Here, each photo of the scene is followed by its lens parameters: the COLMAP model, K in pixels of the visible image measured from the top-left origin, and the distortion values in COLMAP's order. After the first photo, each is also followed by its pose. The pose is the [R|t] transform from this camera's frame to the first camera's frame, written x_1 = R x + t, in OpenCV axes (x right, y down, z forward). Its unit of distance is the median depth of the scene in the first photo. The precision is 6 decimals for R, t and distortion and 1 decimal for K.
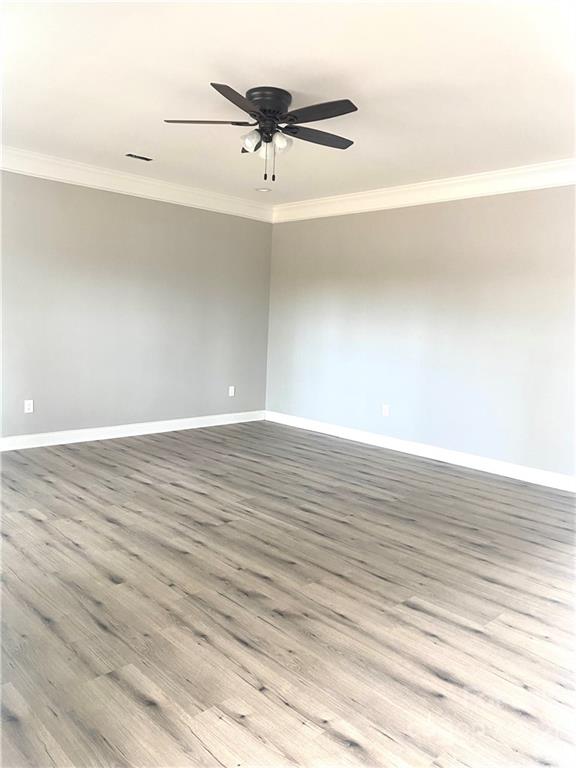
lens RADIAL K [[594.5, 0, 288.0], [0, 594.5, 384.0], [0, 0, 1]] dist [0.012686, -0.003069]
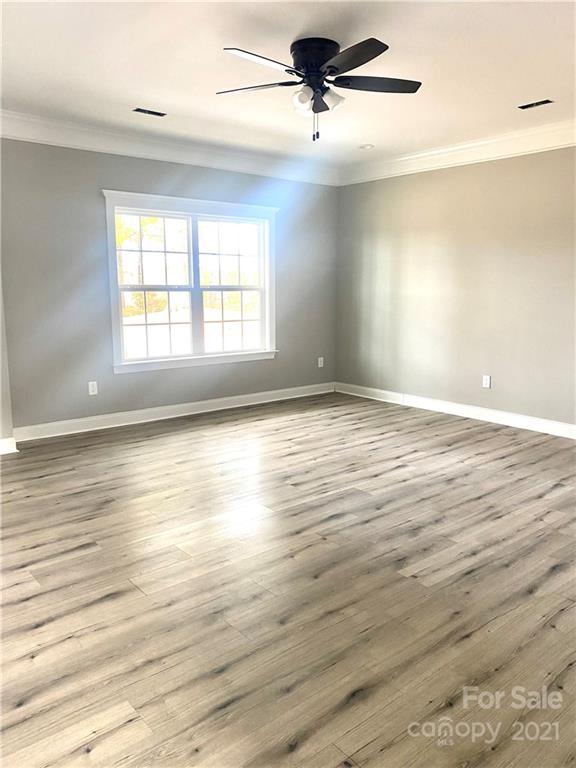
lens RADIAL K [[594.8, 0, 290.6], [0, 594.8, 378.7], [0, 0, 1]] dist [0.003706, -0.001710]
pose [[-0.055530, 0.124105, -0.990714, 0.815894], [-0.129562, 0.982960, 0.130396, -0.077737], [0.990015, 0.135599, -0.038505, 0.911857]]
